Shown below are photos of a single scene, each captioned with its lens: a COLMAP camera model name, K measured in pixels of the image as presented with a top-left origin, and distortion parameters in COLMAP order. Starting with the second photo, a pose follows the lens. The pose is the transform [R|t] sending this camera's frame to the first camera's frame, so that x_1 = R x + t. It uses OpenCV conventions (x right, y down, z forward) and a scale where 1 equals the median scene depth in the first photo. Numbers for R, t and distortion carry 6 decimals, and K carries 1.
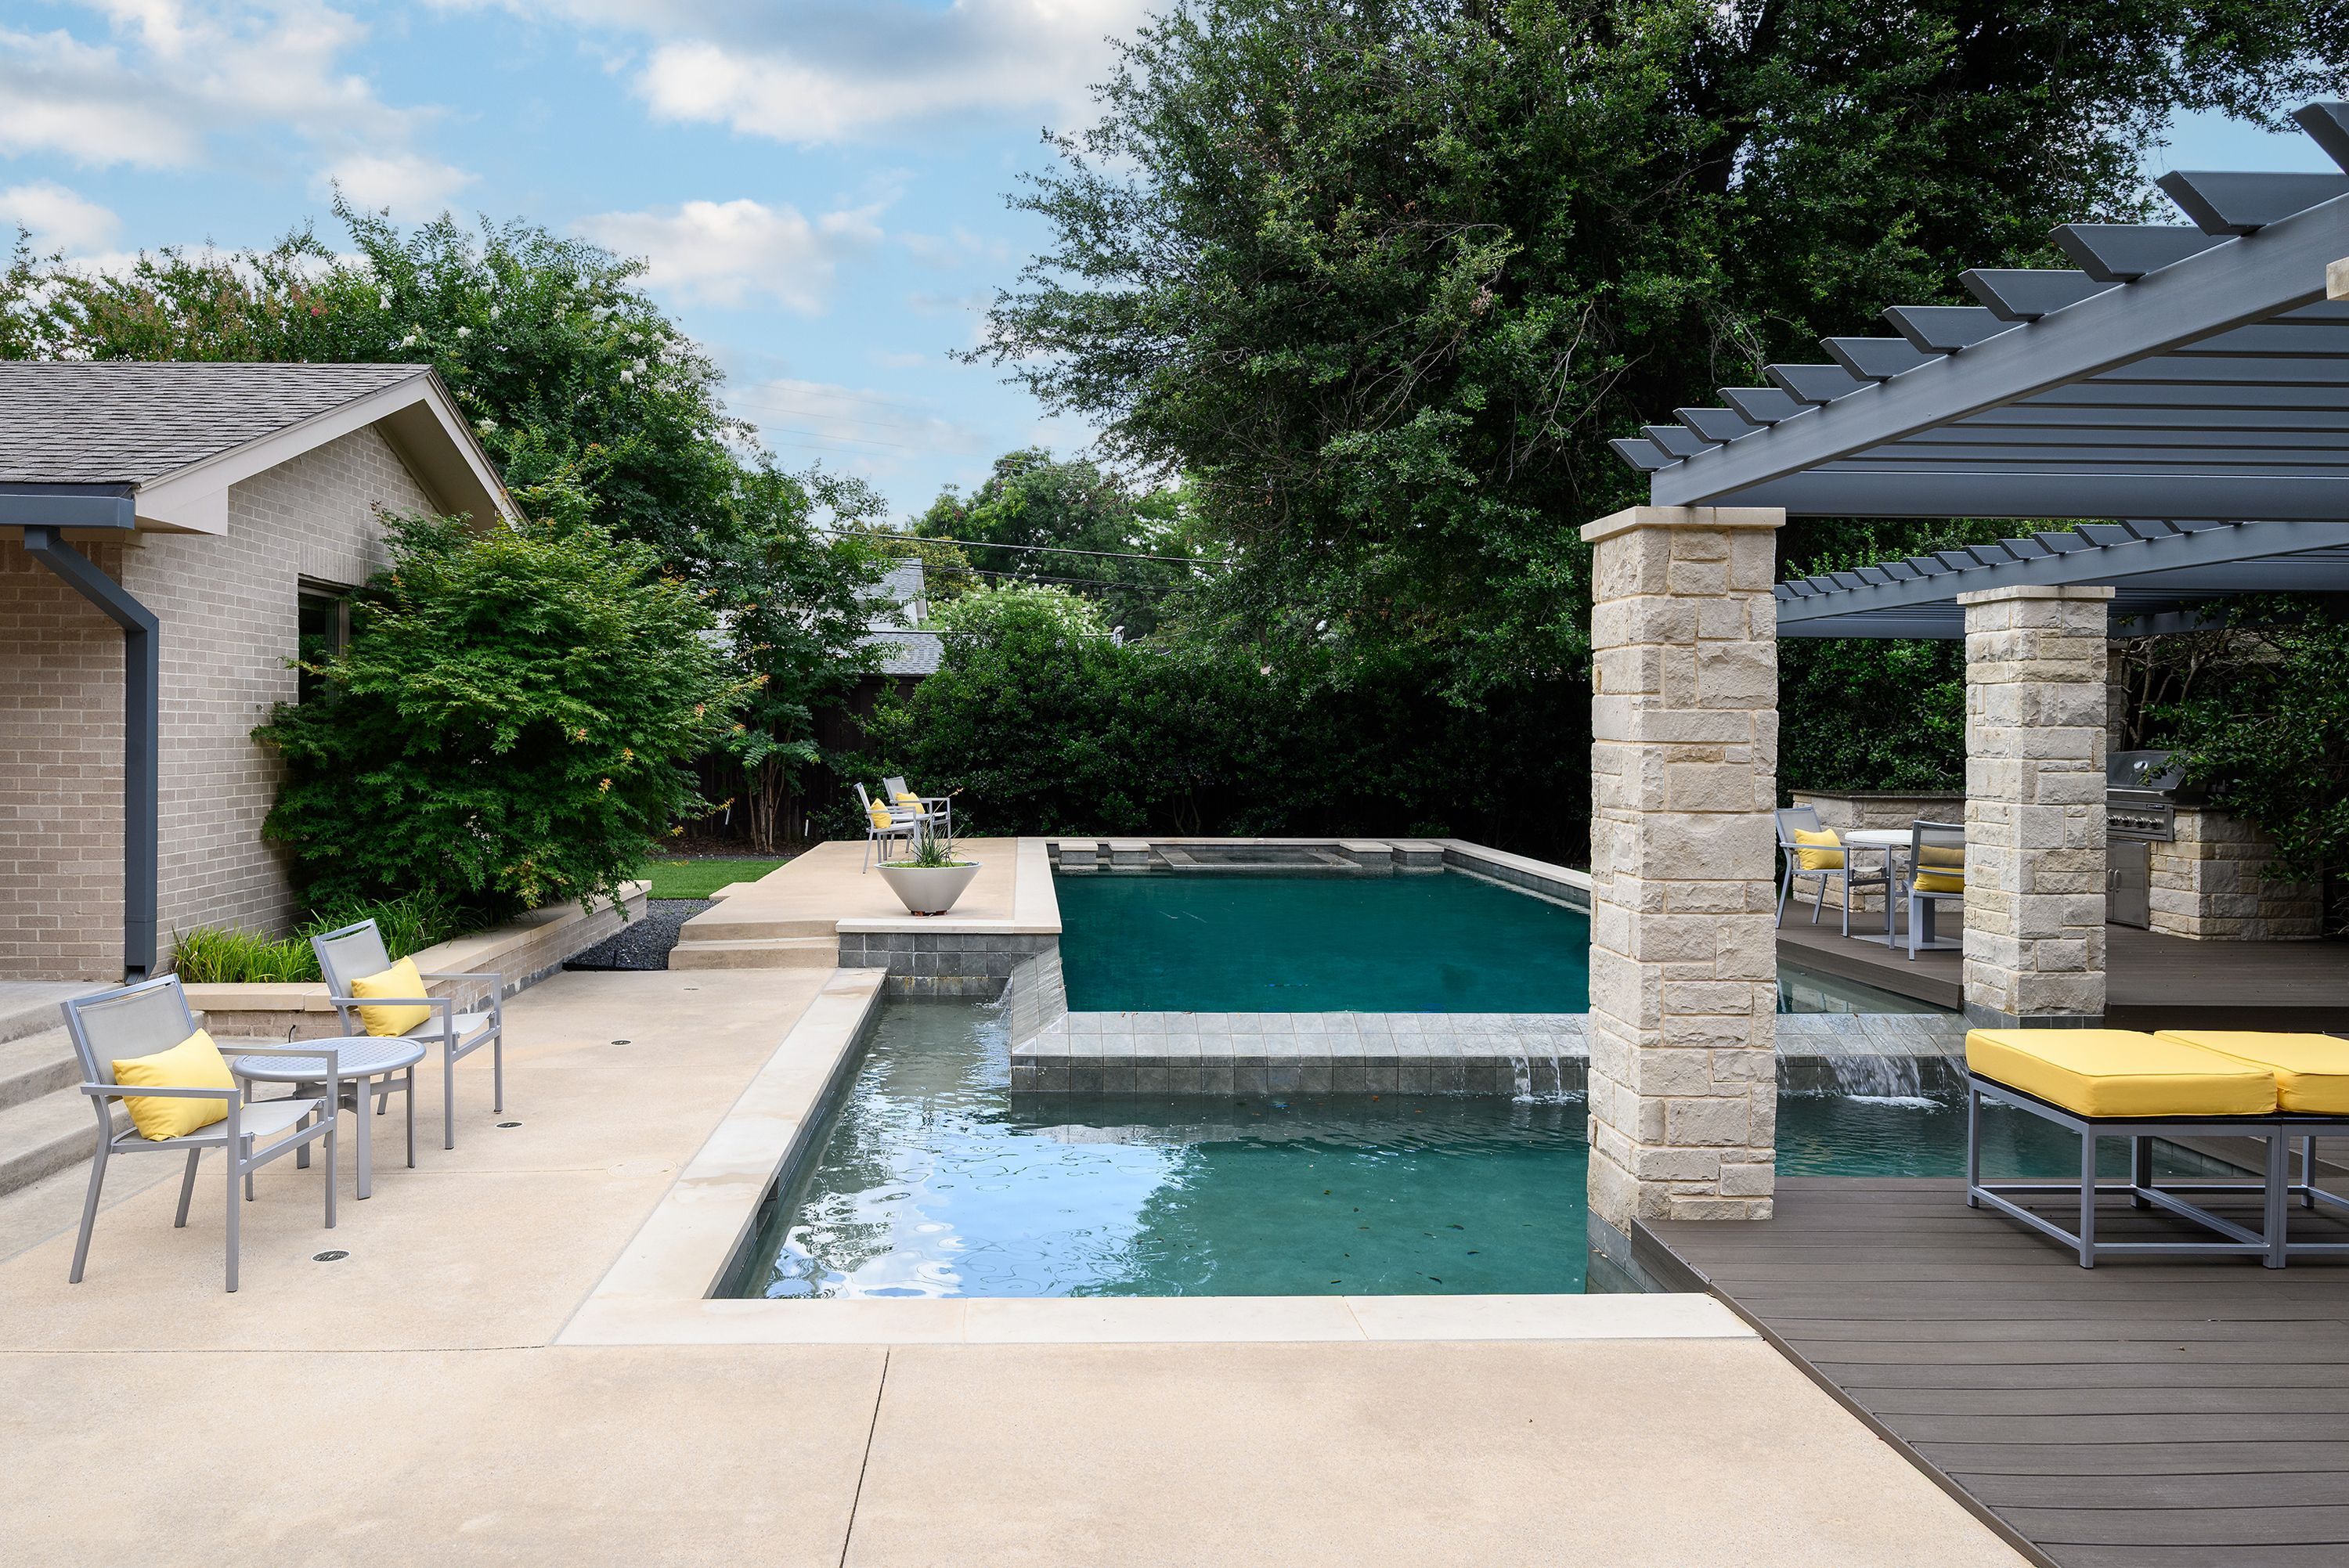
lens RADIAL K [[1418.4, 0, 1175.8], [0, 1418.4, 803.5], [0, 0, 1]] dist [0.002007, -0.000676]
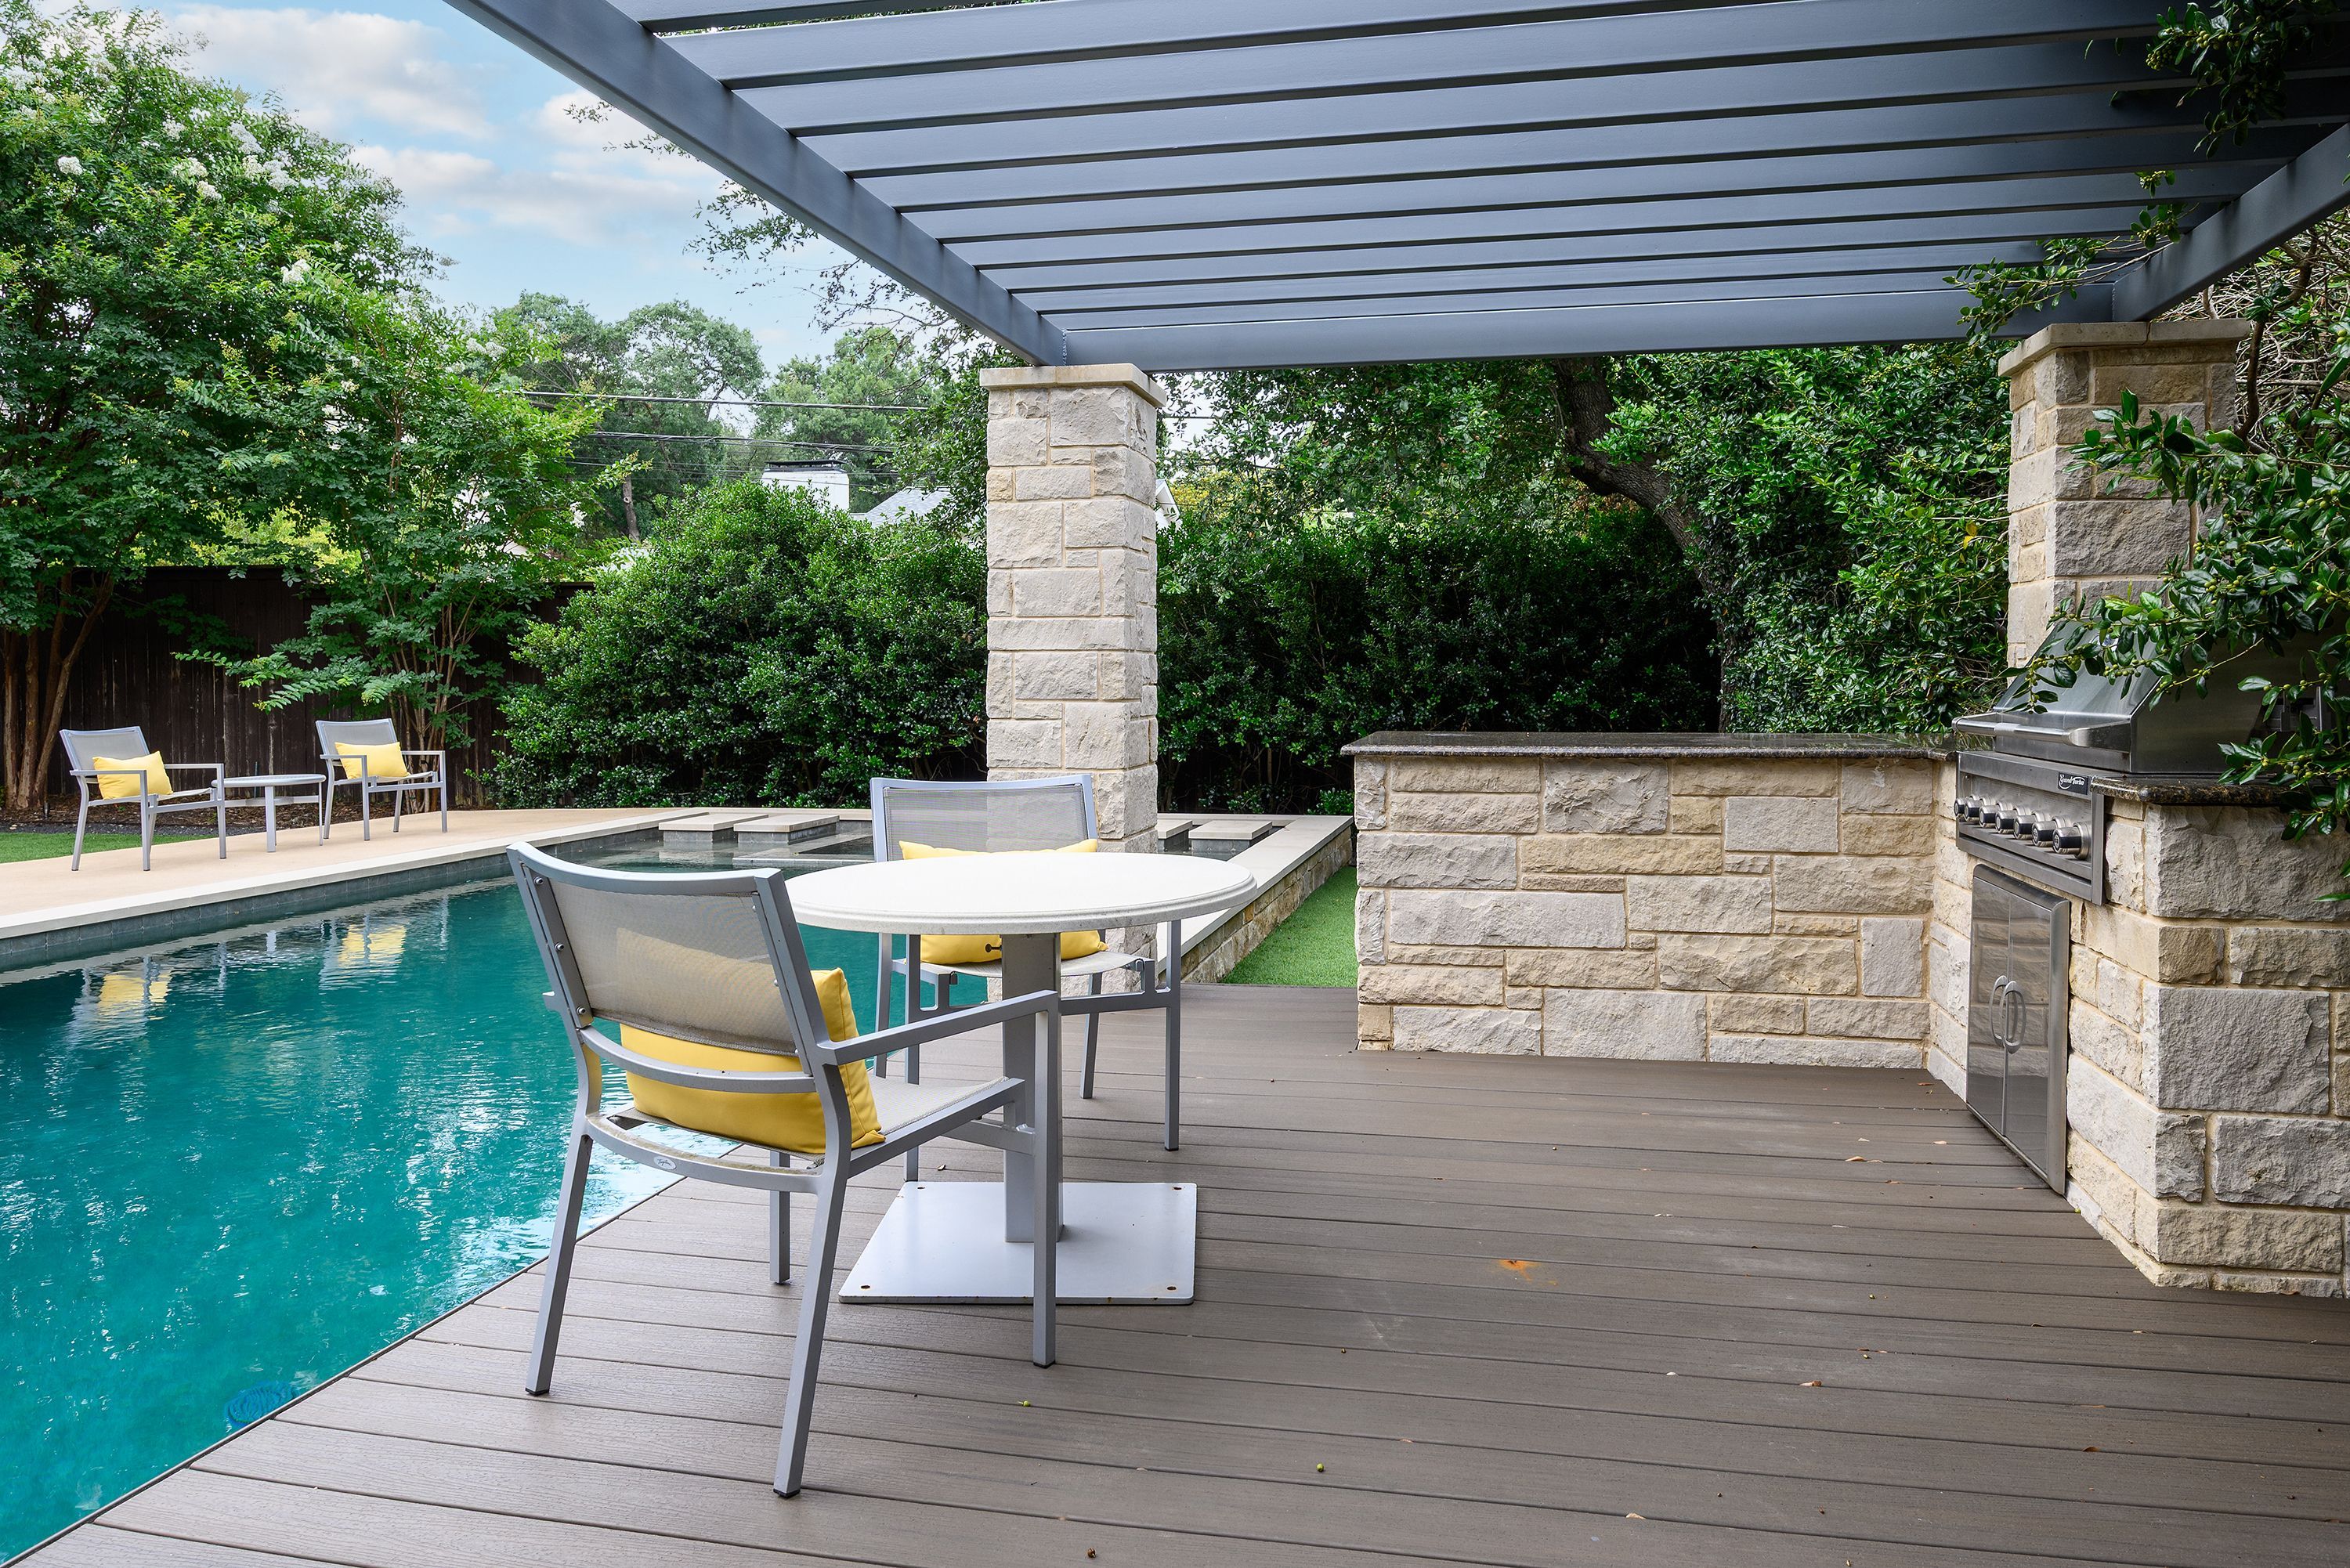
lens RADIAL K [[1544.5, 0, 1165.8], [0, 1544.5, 765.0], [0, 0, 1]] dist [-0.008012, 0.000781]
pose [[0.967730, 0.002687, -0.251974, 0.529564], [-0.001375, 0.999985, 0.005380, -0.002415], [0.251984, -0.004860, 0.967719, 0.580970]]
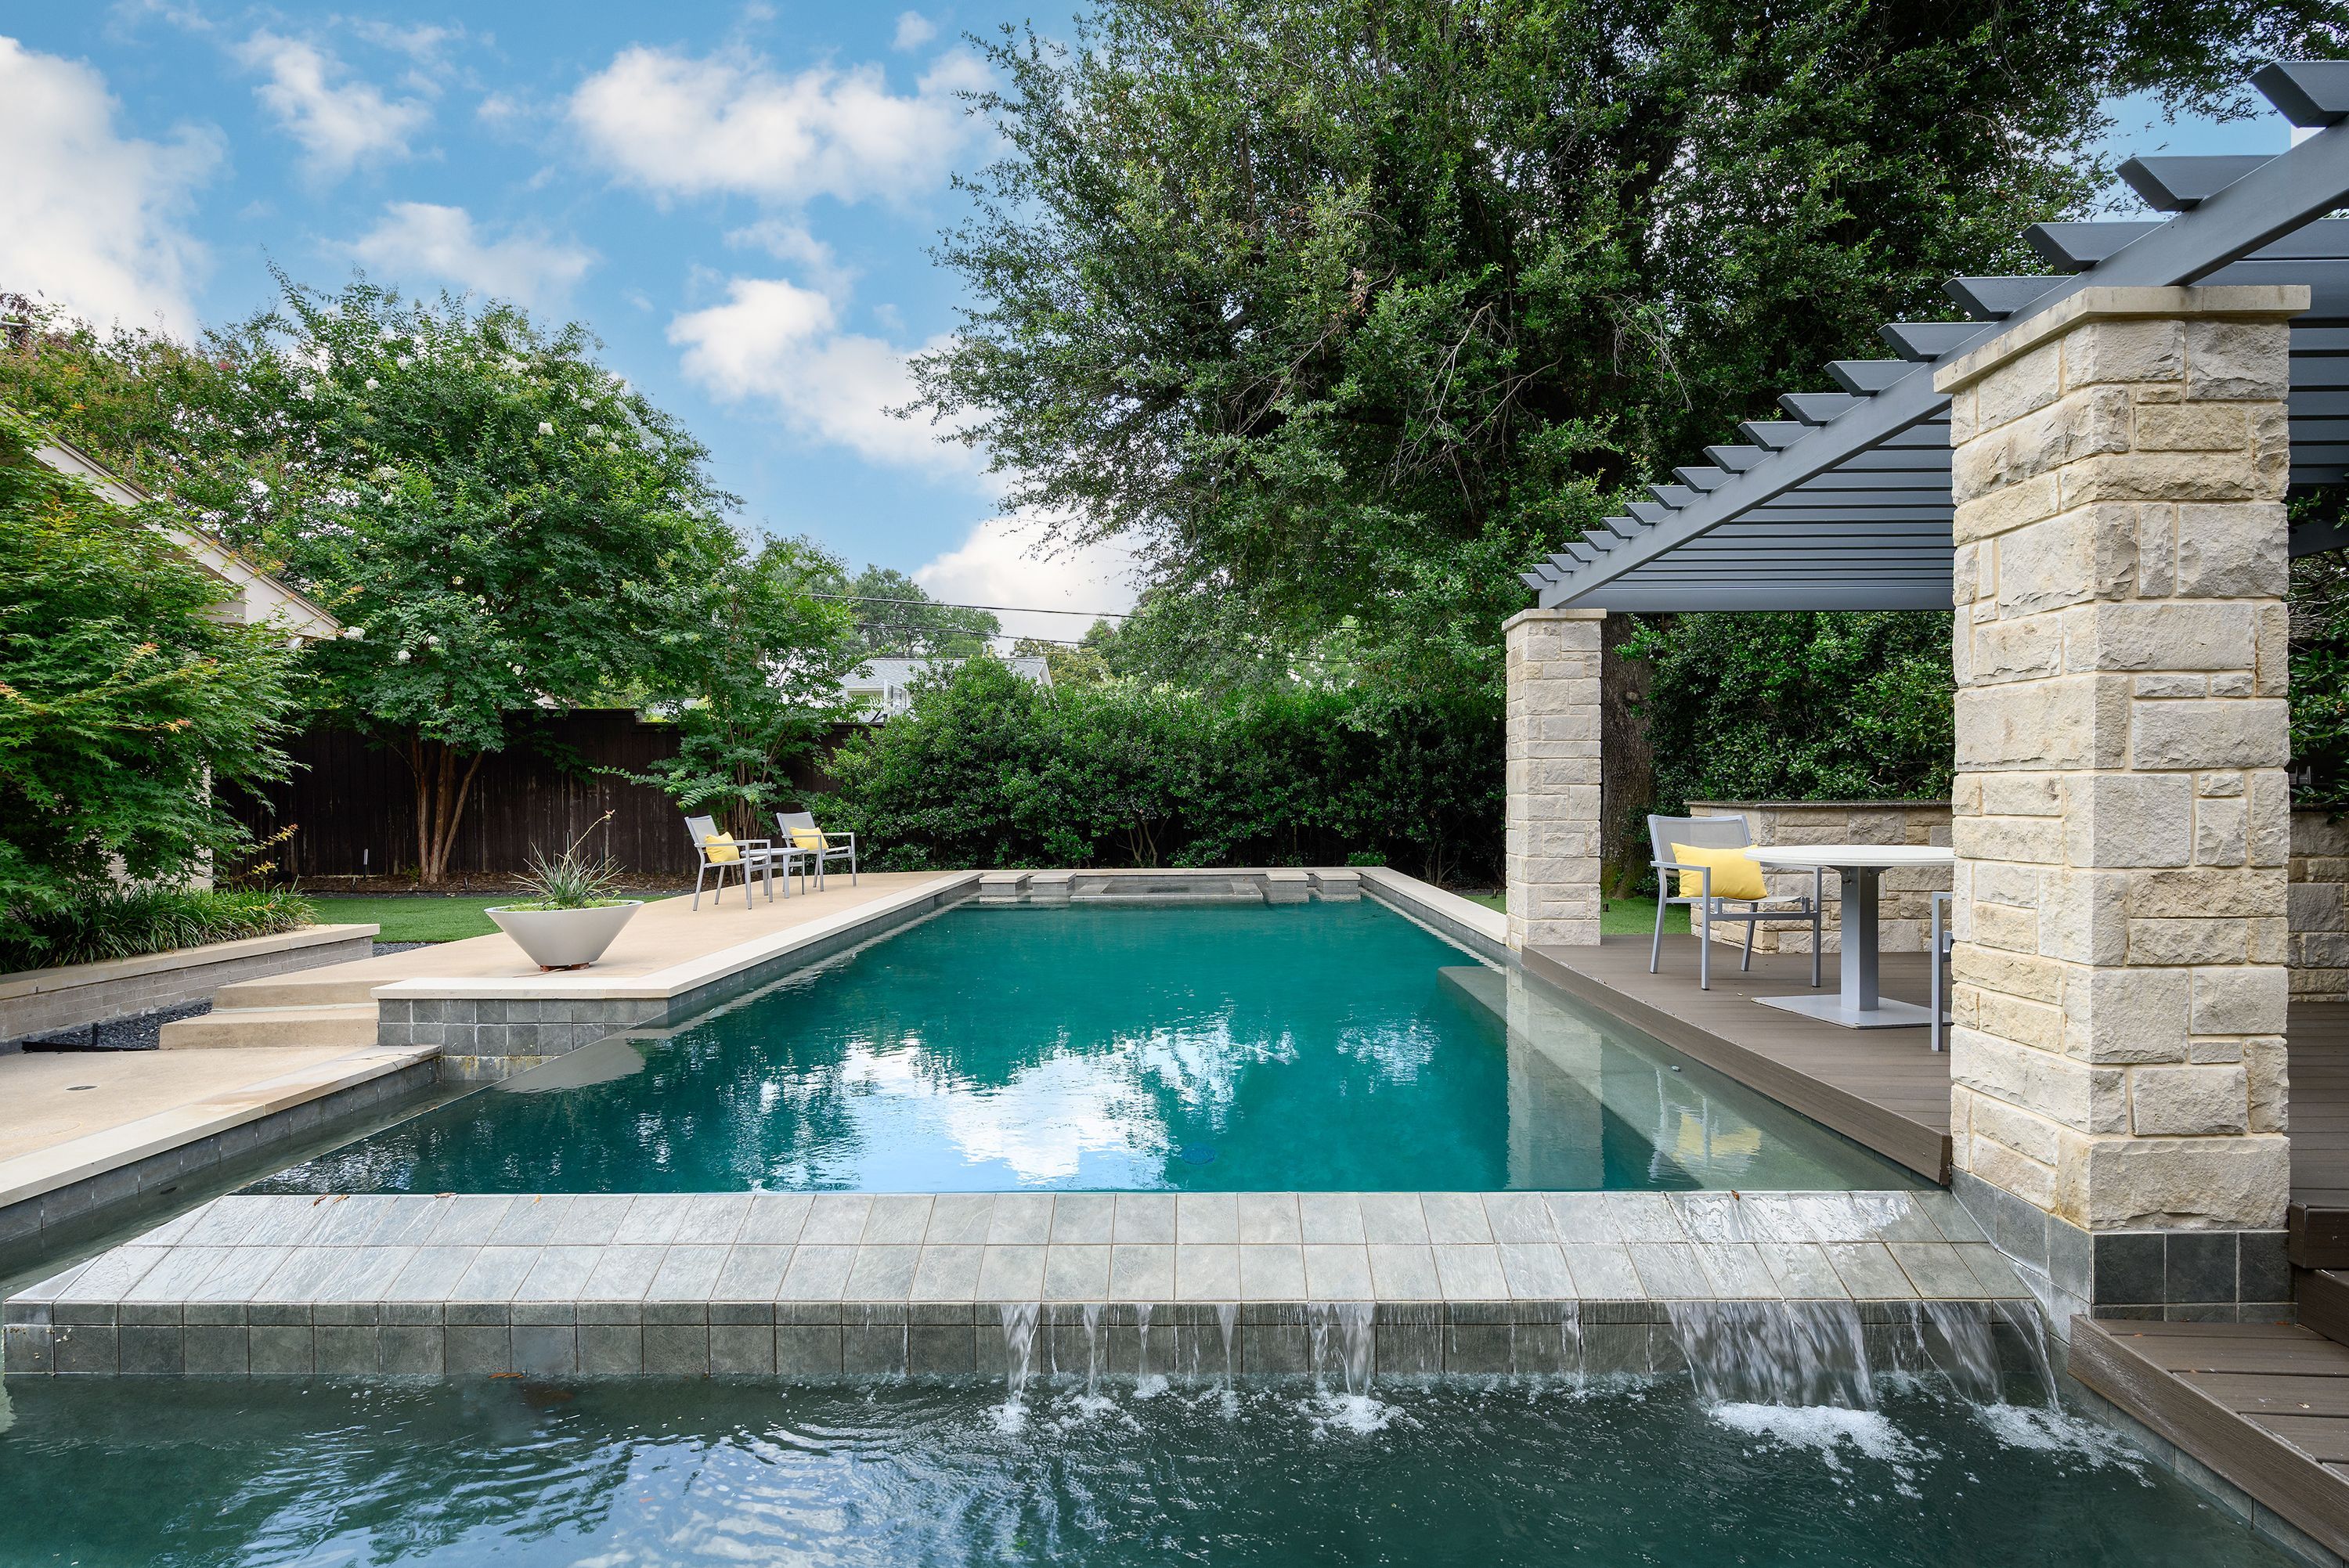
lens RADIAL K [[1048.9, 0, 1206.3], [0, 1048.9, 859.5], [0, 0, 1]] dist [0.000946, -0.000050]
pose [[0.997974, -0.013102, -0.062264, 0.208354], [0.013979, 0.999809, 0.013677, 0.012819], [0.062072, -0.014520, 0.997966, 0.405981]]
